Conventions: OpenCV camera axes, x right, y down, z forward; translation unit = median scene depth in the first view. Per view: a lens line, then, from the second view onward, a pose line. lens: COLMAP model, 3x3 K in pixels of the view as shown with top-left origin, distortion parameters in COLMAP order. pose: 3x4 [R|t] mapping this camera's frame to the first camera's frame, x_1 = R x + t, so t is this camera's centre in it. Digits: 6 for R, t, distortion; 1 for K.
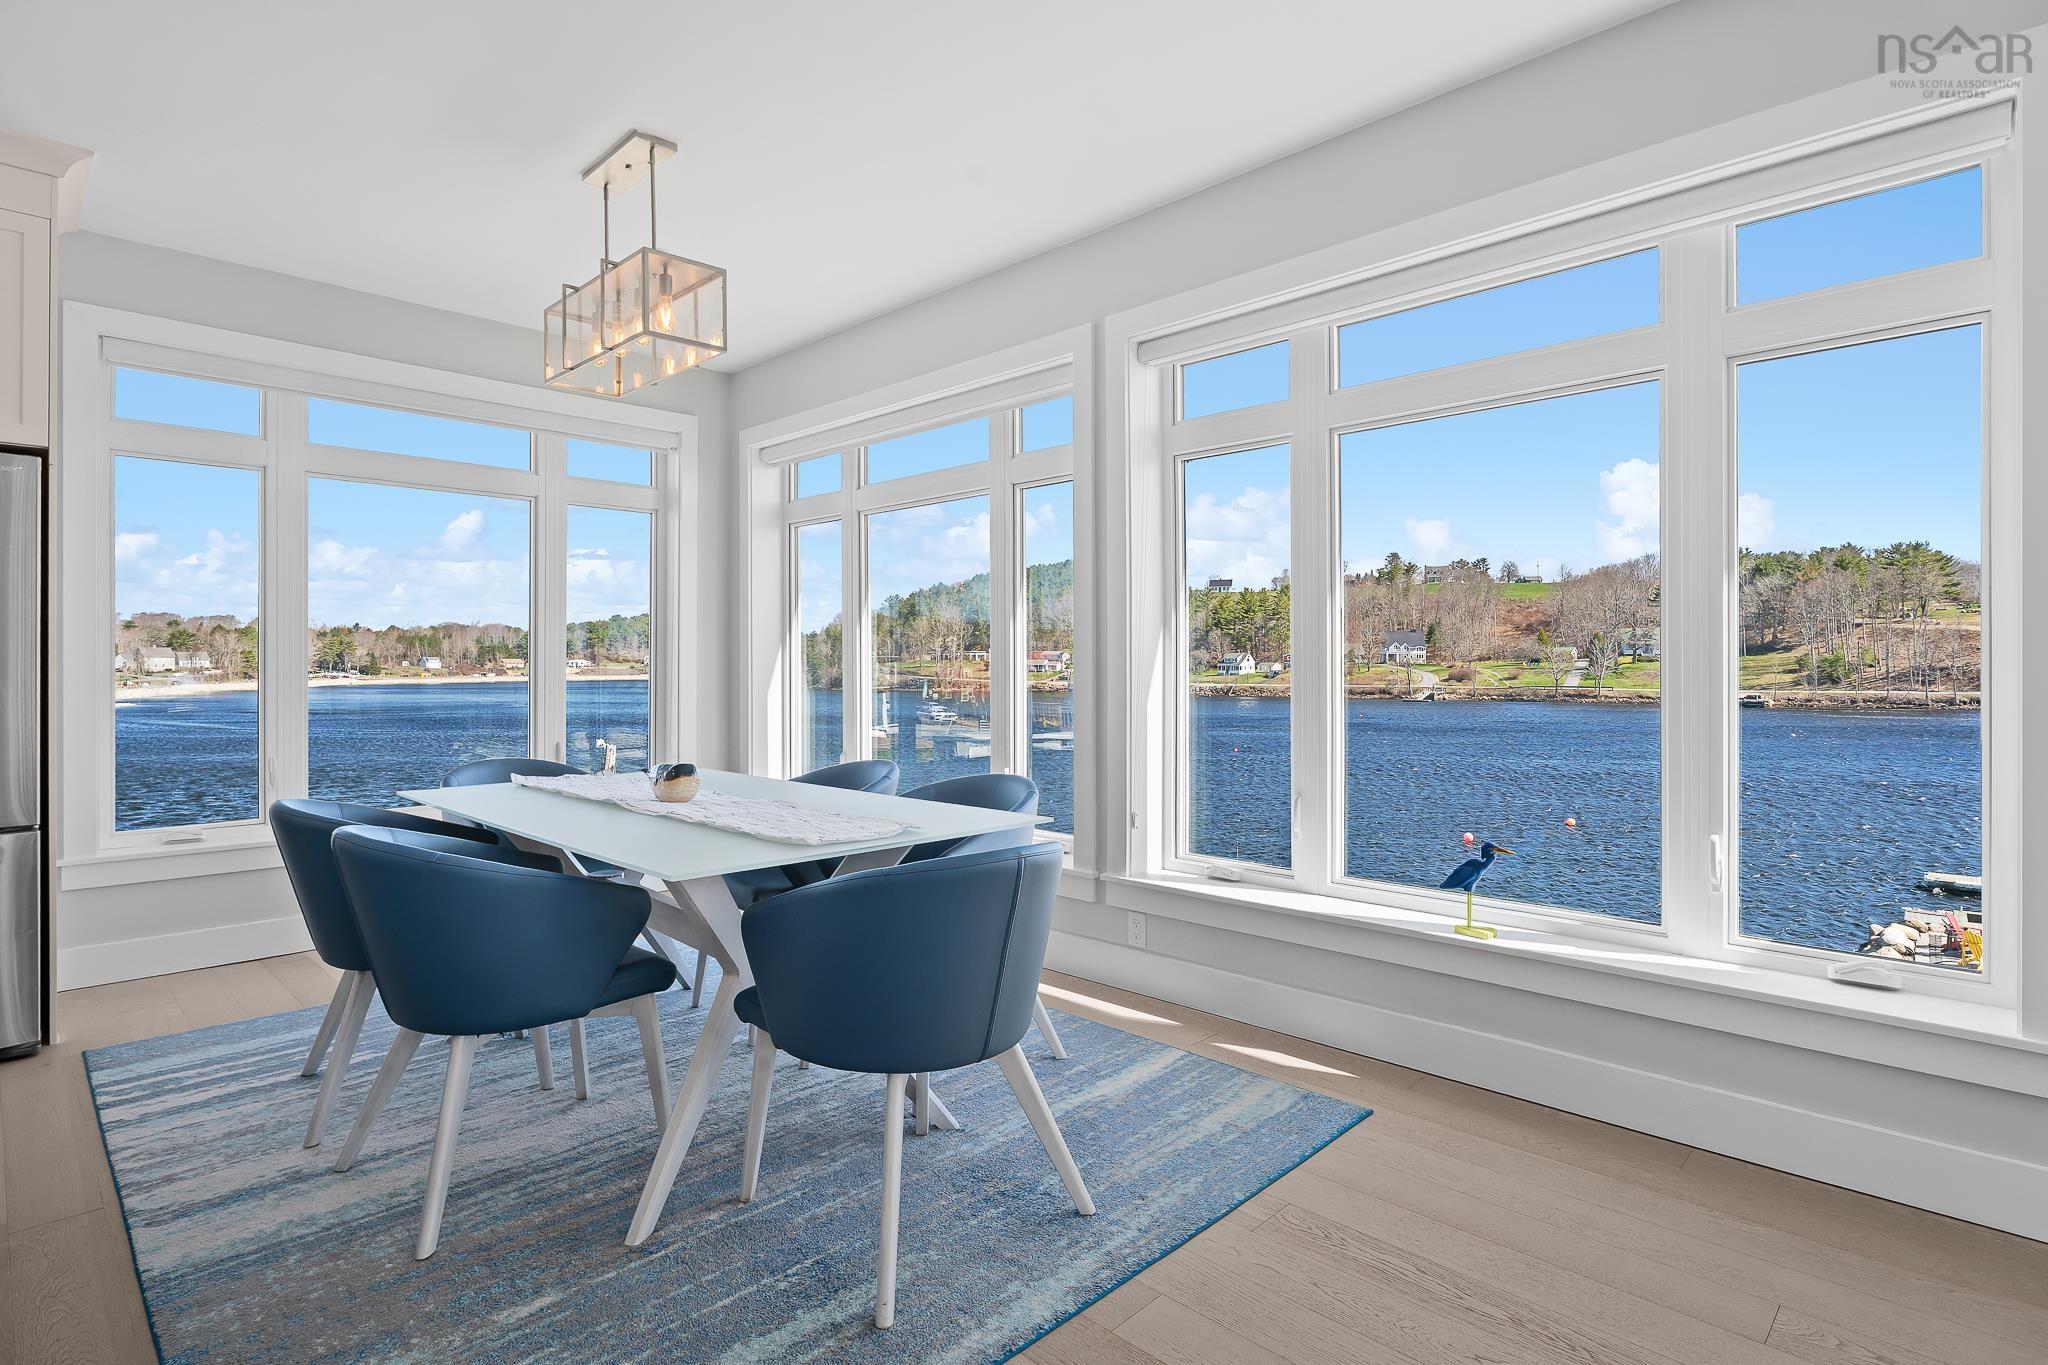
lens RADIAL K [[1011.2, 0, 1006.0], [0, 1011.2, 670.0], [0, 0, 1]] dist [0.003671, -0.003877]
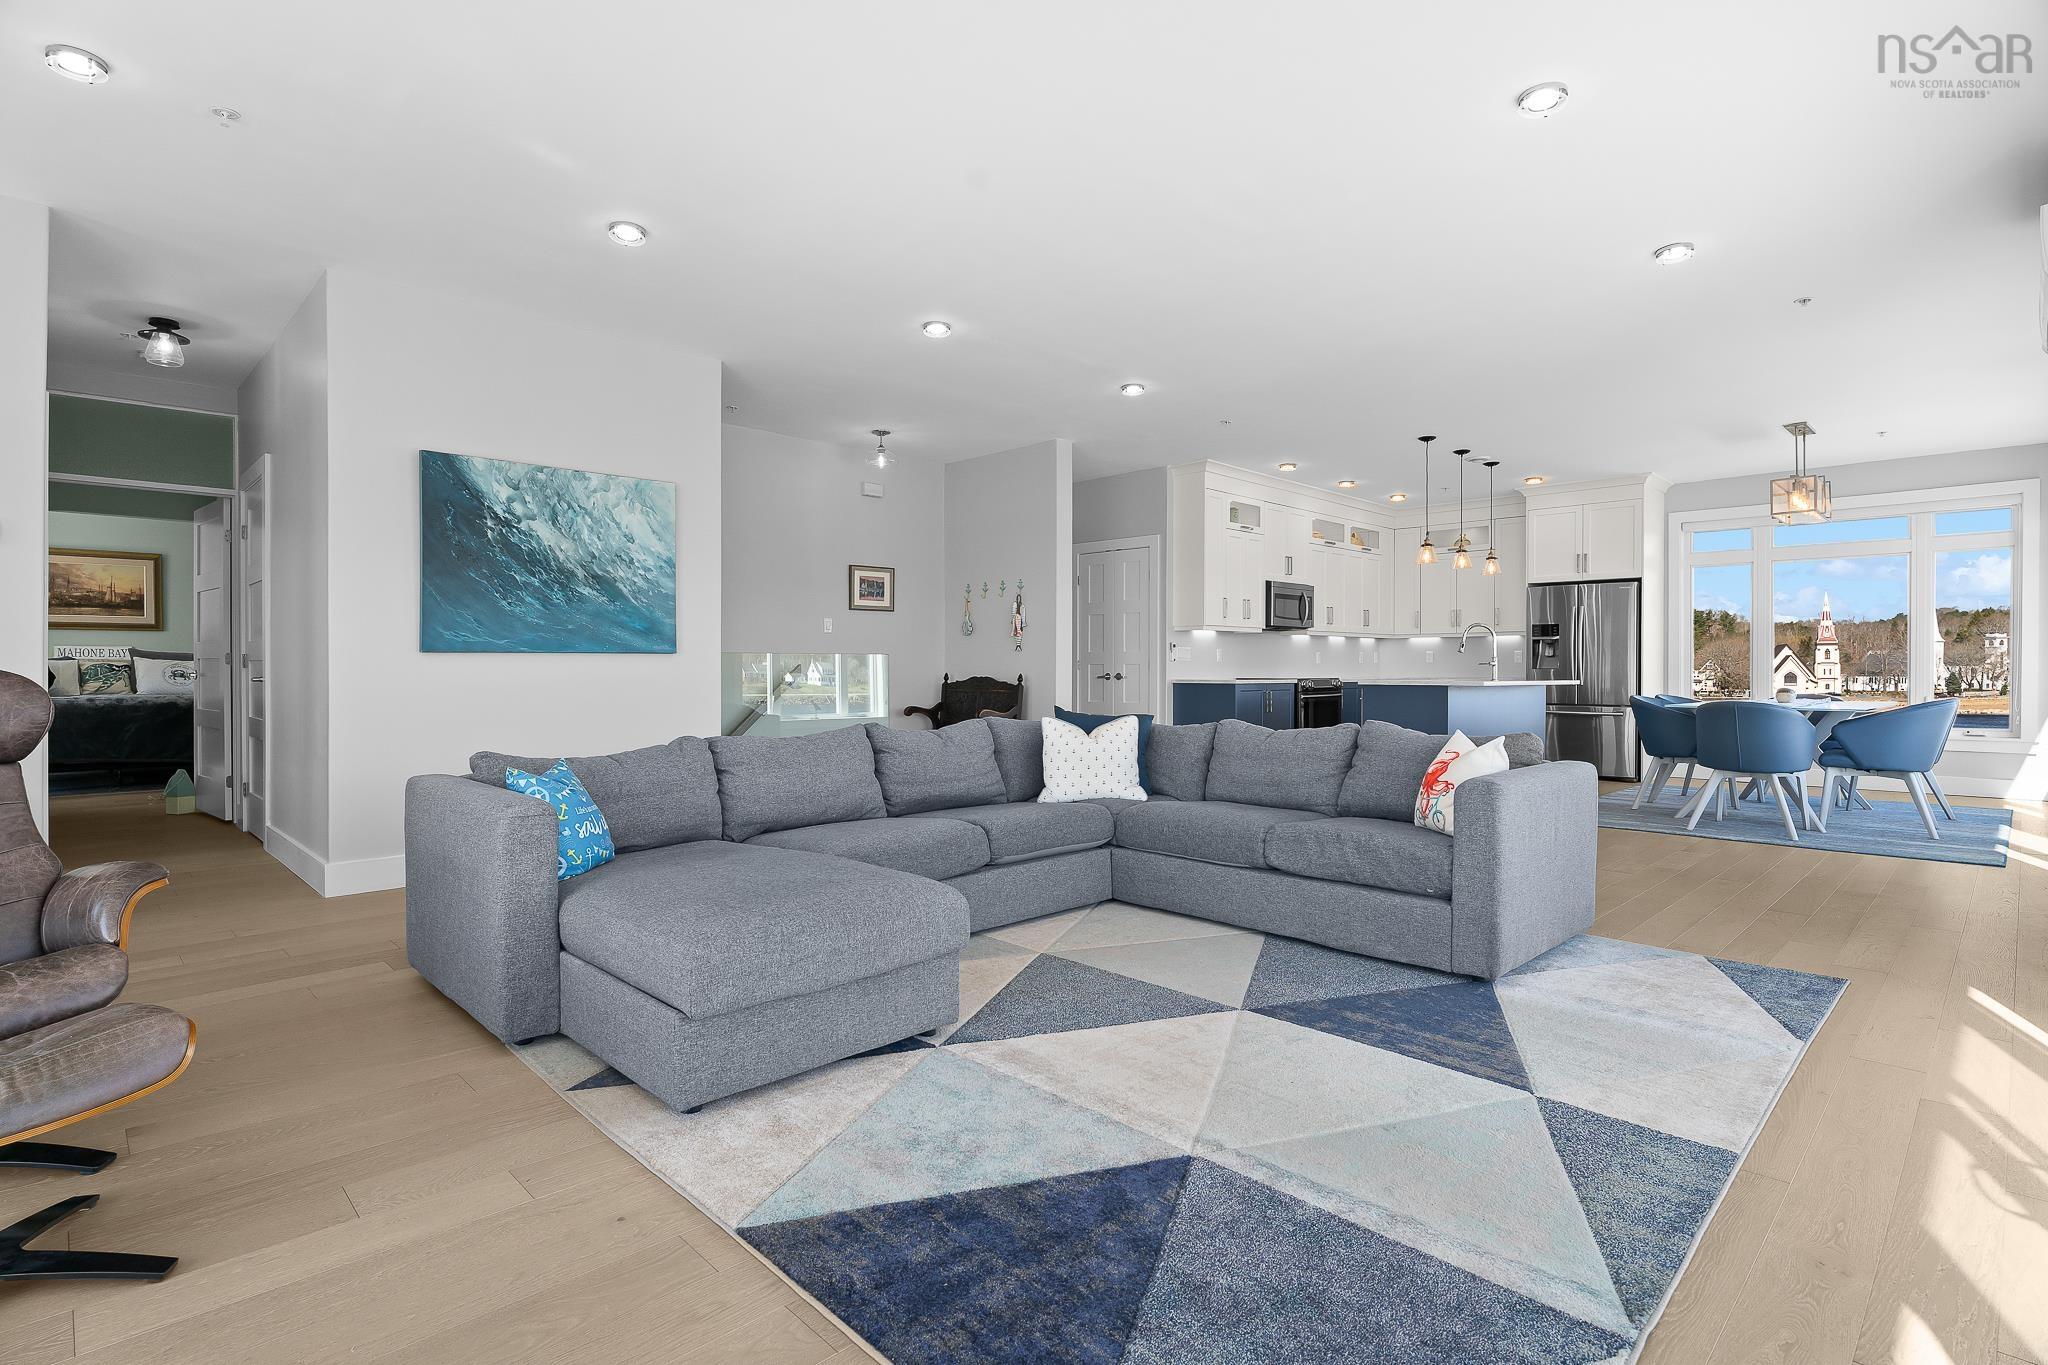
lens RADIAL K [[1011.2, 0, 1009.9], [0, 1011.2, 670.3], [0, 0, 1]] dist [0.003671, -0.003877]
pose [[-0.015793, 0.003149, -0.999870, 1.712684], [-0.005374, 0.999980, 0.003234, 0.041828], [0.999861, 0.005425, -0.015776, -0.654757]]
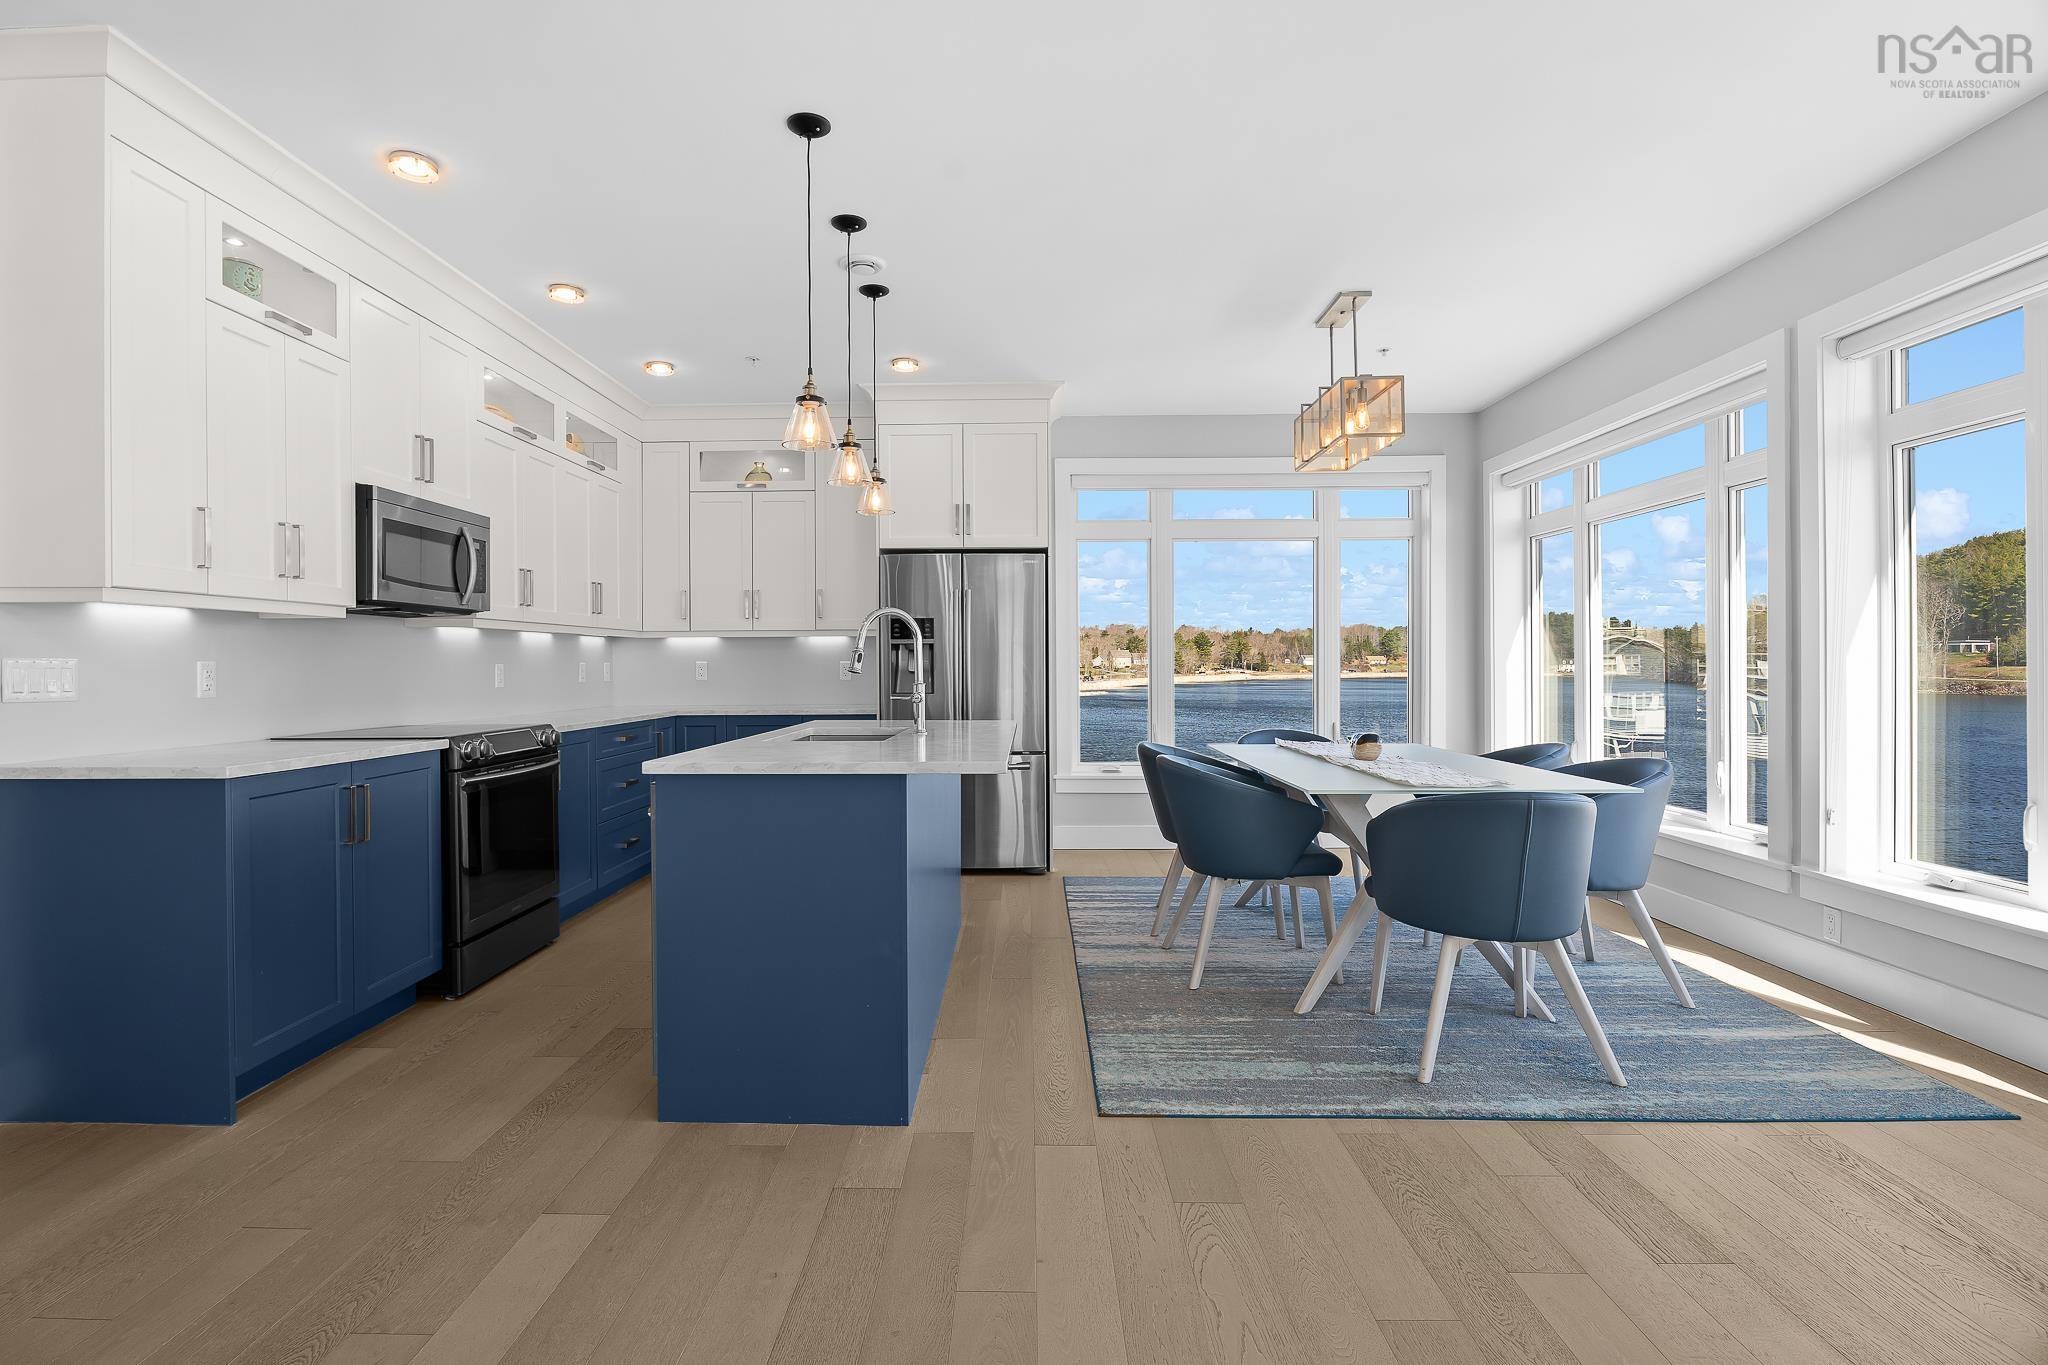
lens RADIAL K [[1011.2, 0, 1026.7], [0, 1011.2, 670.8], [0, 0, 1]] dist [0.003671, -0.003877]
pose [[0.702612, 0.001174, -0.711572, 0.281243], [0.001660, 0.999993, 0.003289, -0.000870], [0.711571, -0.003492, 0.702605, -0.271883]]
